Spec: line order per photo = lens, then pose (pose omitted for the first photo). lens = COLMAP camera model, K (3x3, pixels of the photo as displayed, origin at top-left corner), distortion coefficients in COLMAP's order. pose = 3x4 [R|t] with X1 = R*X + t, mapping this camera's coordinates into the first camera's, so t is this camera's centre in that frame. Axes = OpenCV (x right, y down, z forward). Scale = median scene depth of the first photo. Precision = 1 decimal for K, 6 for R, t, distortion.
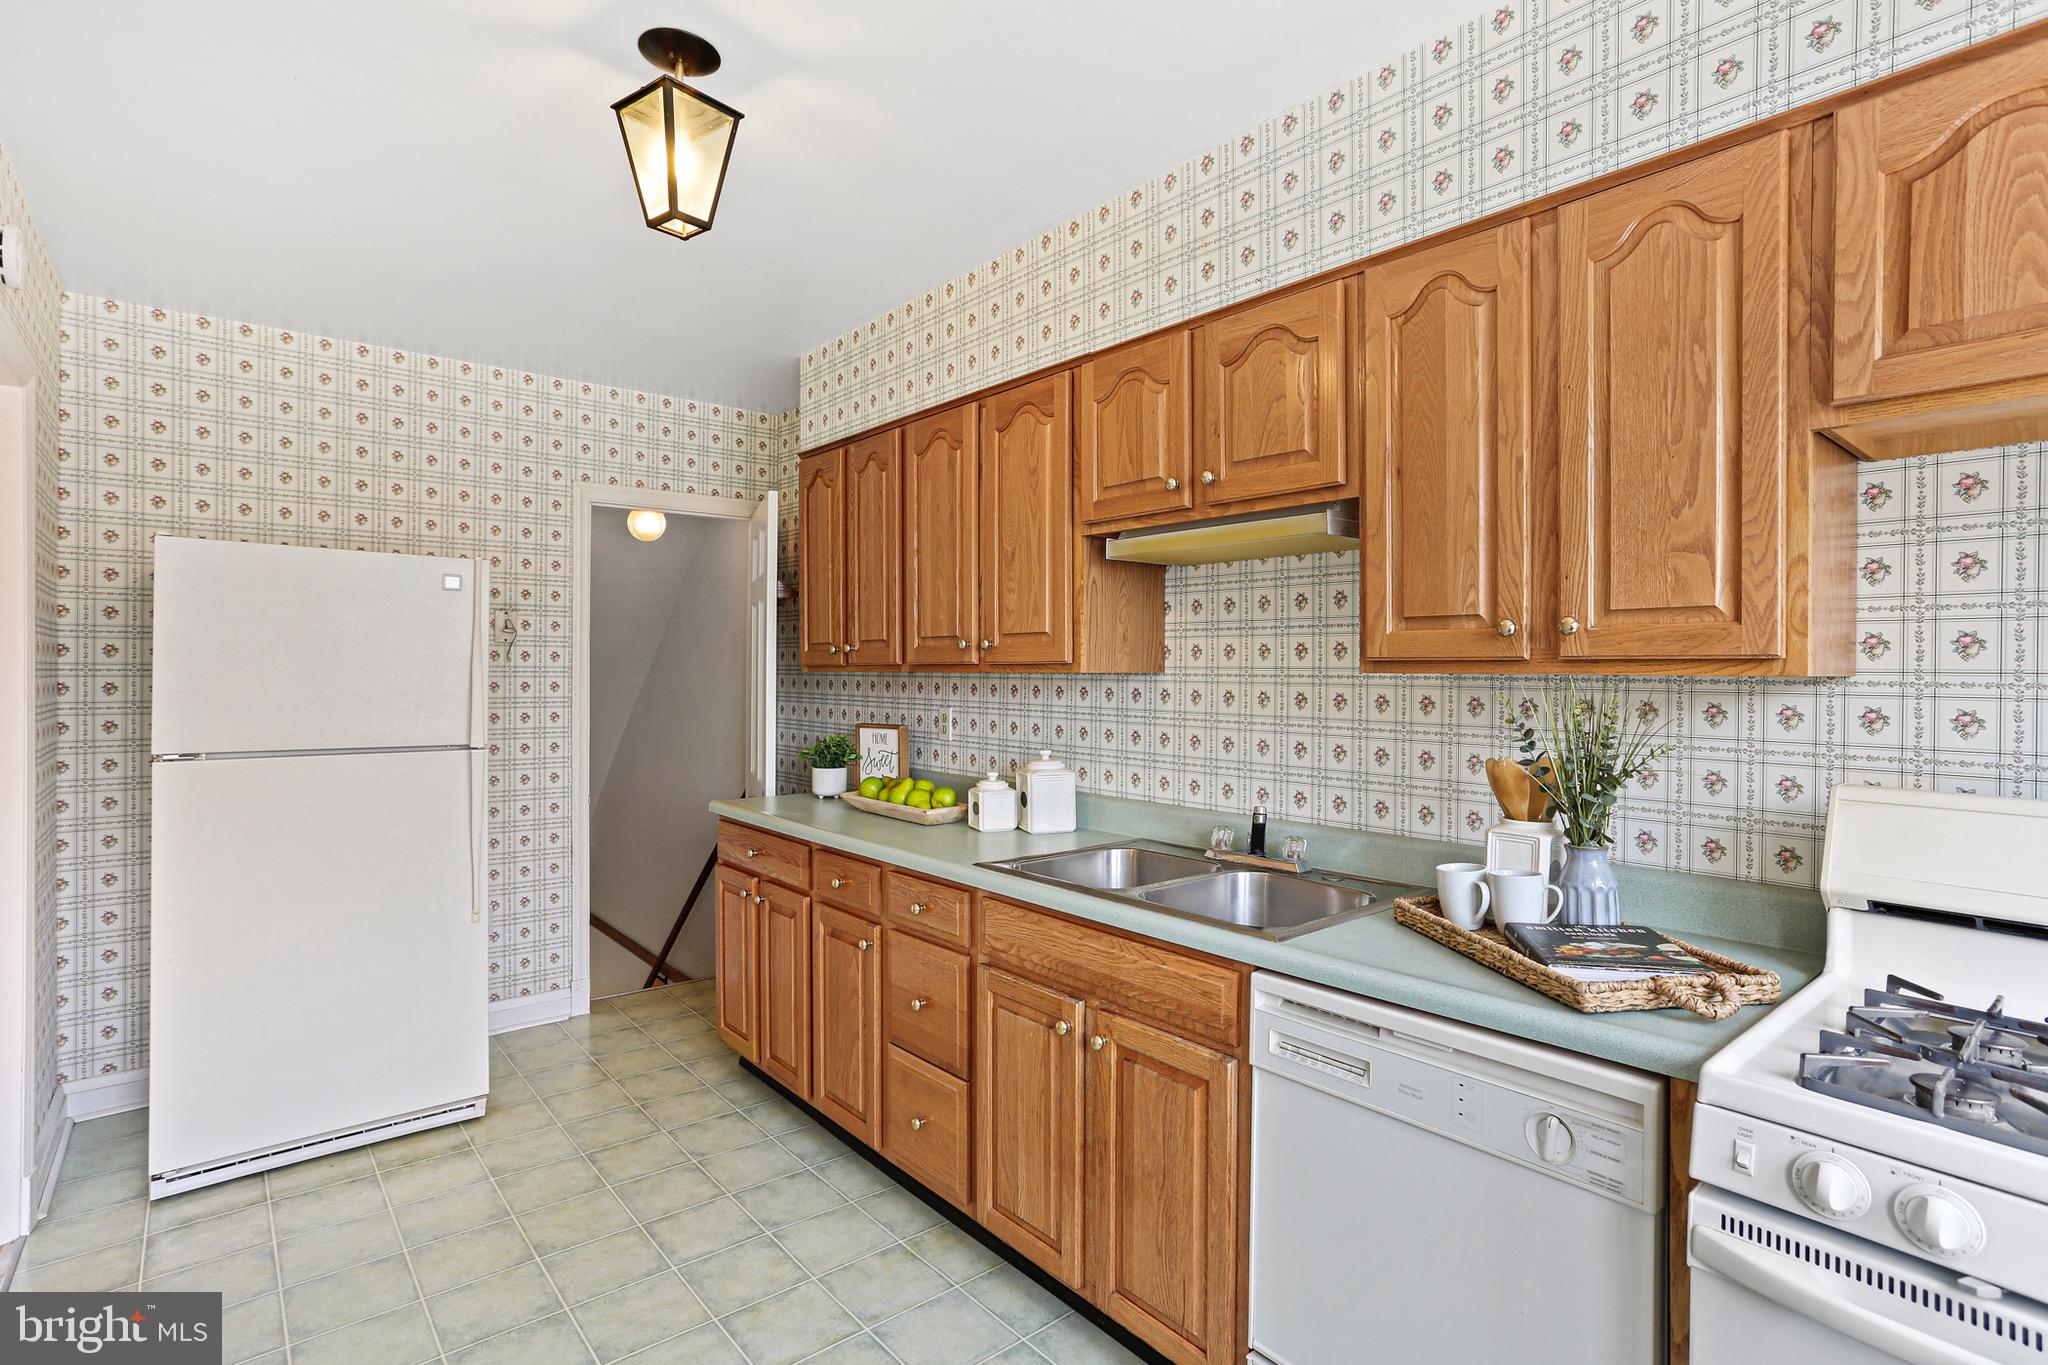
lens RADIAL K [[1041.1, 0, 1024.0], [0, 1041.1, 682.5], [0, 0, 1]] dist [-0.001977, 0.024873]
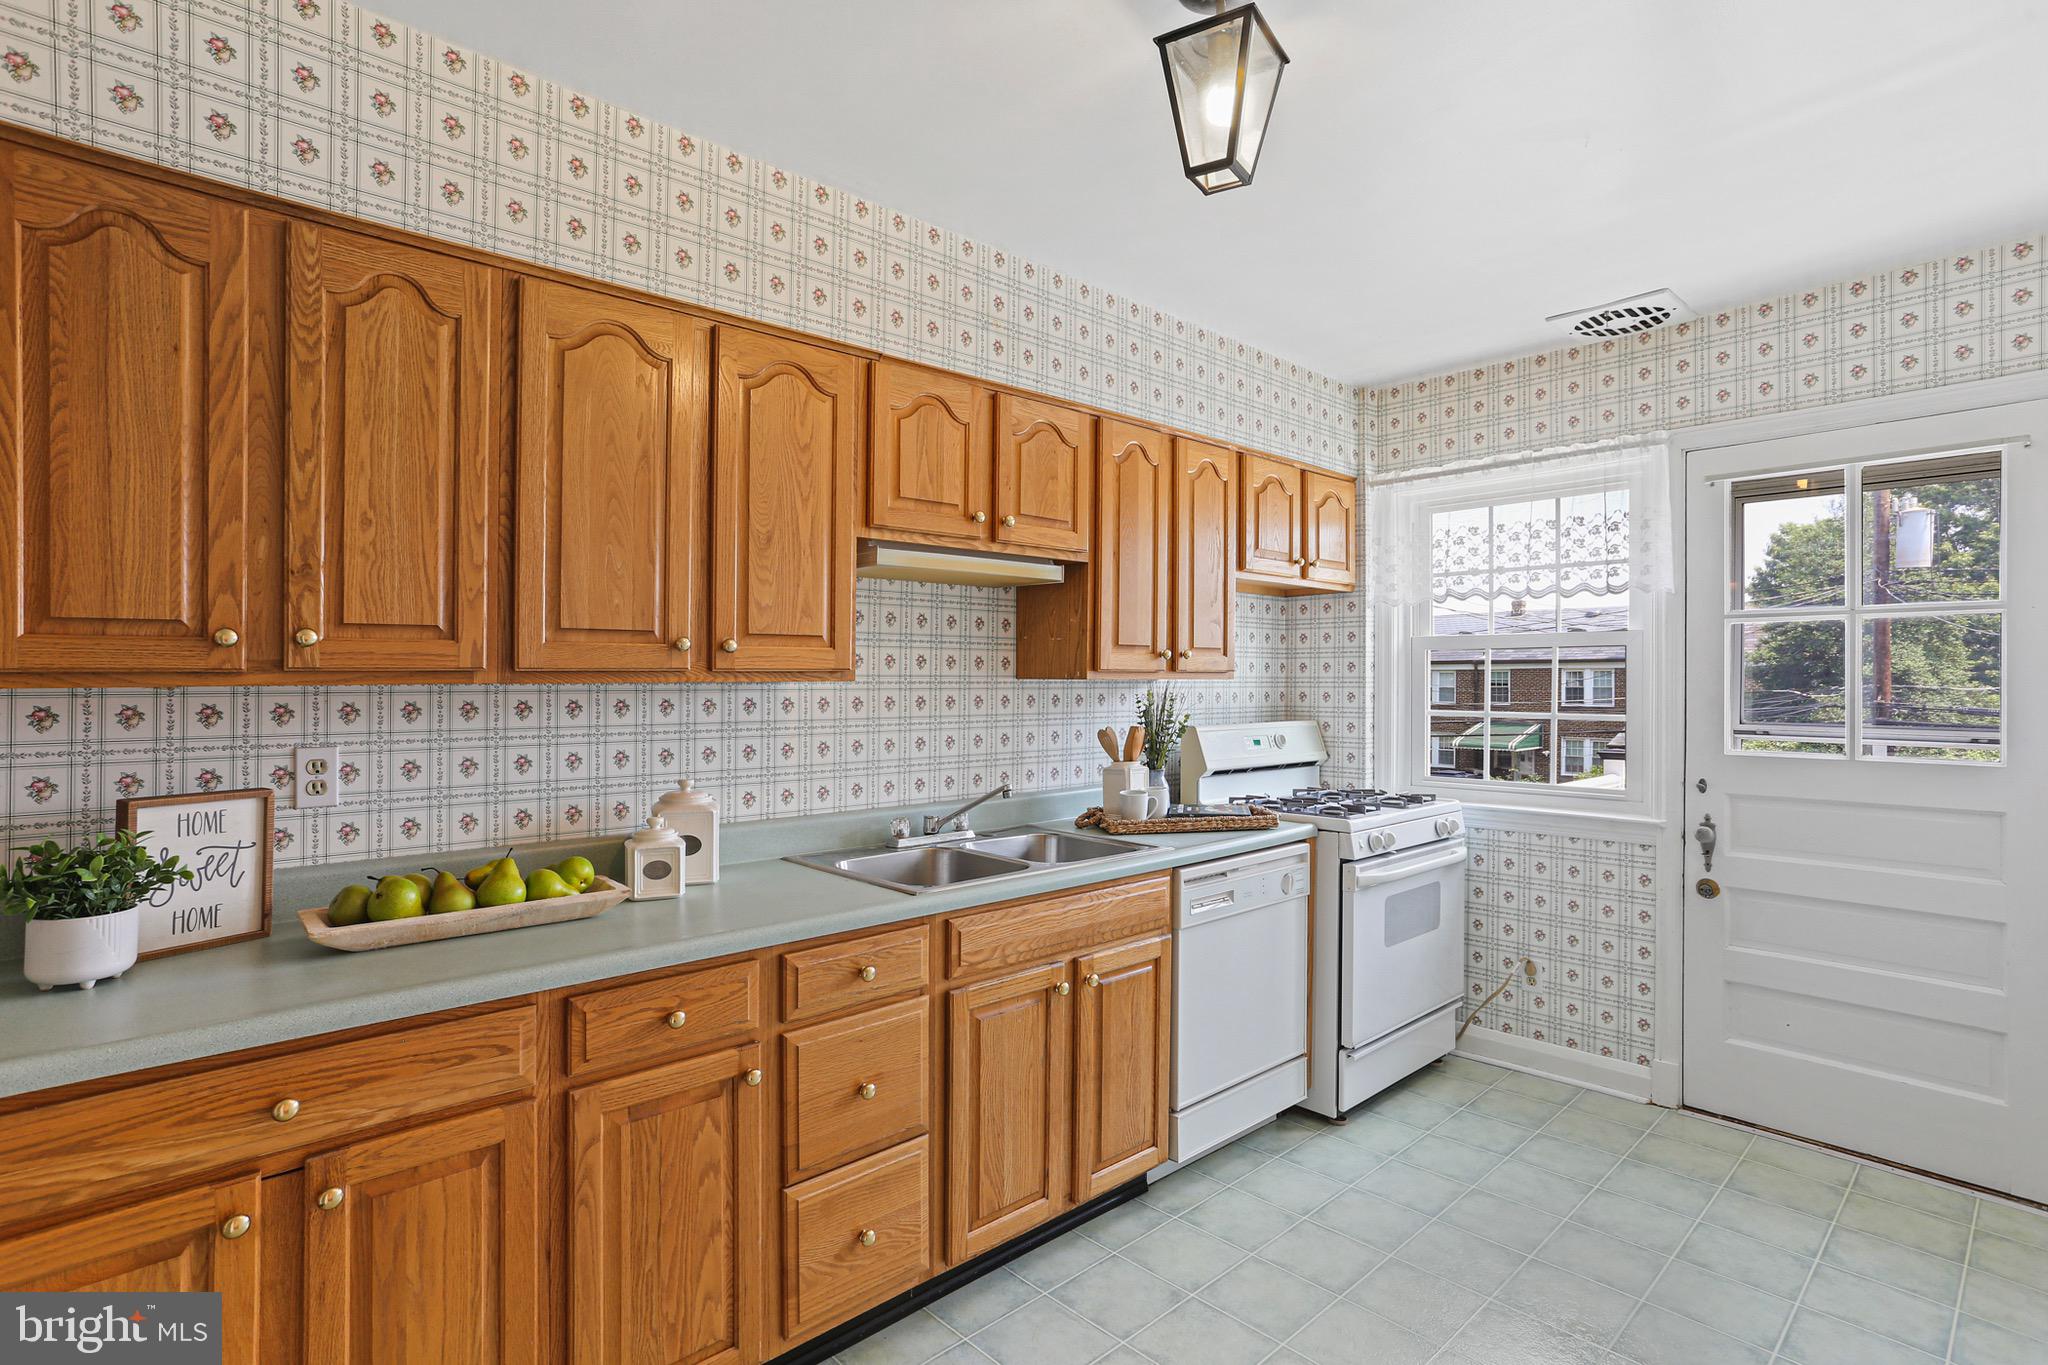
lens RADIAL K [[1000.3, 0, 1024.0], [0, 1000.3, 682.5], [0, 0, 1]] dist [-0.043434, 0.021913]
pose [[-0.053852, -0.015240, 0.998433, -0.830017], [0.007147, 0.999852, 0.015647, -0.021513], [-0.998523, 0.007978, -0.053735, 0.874311]]
